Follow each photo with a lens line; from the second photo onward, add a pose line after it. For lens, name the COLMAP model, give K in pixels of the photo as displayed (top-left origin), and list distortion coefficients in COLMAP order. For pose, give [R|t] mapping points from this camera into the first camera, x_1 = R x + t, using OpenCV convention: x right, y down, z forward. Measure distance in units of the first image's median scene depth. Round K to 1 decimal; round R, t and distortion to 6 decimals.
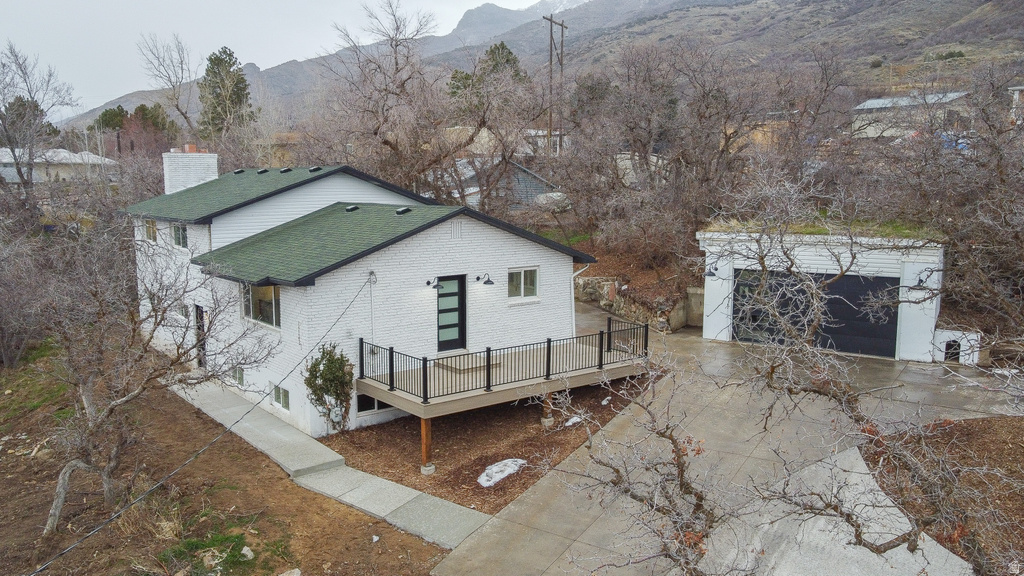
lens RADIAL K [[784.7, 0, 512.0], [0, 784.7, 288.0], [0, 0, 1]] dist [0.003574, 0.032542]
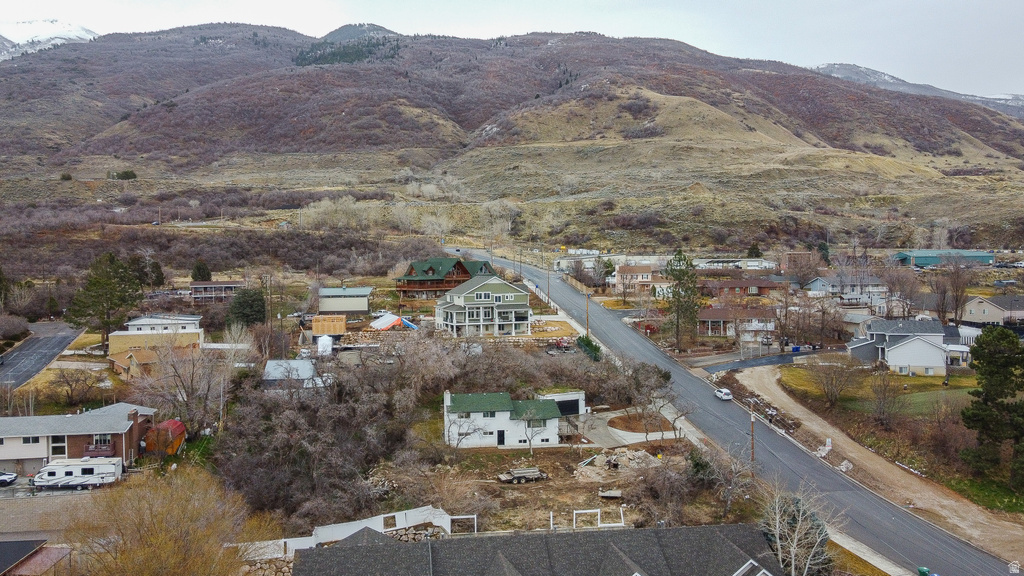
lens RADIAL K [[807.7, 0, 512.0], [0, 807.7, 288.0], [0, 0, 1]] dist [-0.002973, 0.047397]
pose [[0.512851, -0.035396, 0.857748, -3.947299], [0.121915, 0.992026, -0.031956, -0.572469], [-0.849777, 0.120960, 0.513077, -1.343714]]
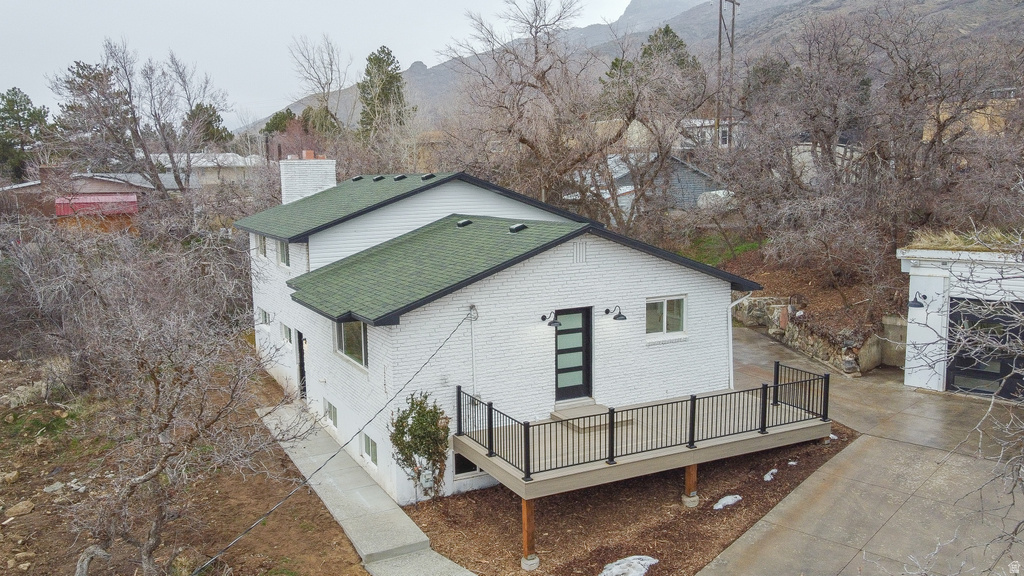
lens RADIAL K [[807.7, 0, 512.0], [0, 807.7, 288.0], [0, 0, 1]] dist [-0.002973, 0.047397]
pose [[0.979018, 0.011866, -0.203427, 0.025038], [-0.010979, 0.999925, 0.005490, -0.033350], [0.203477, -0.003141, 0.979075, 0.138971]]
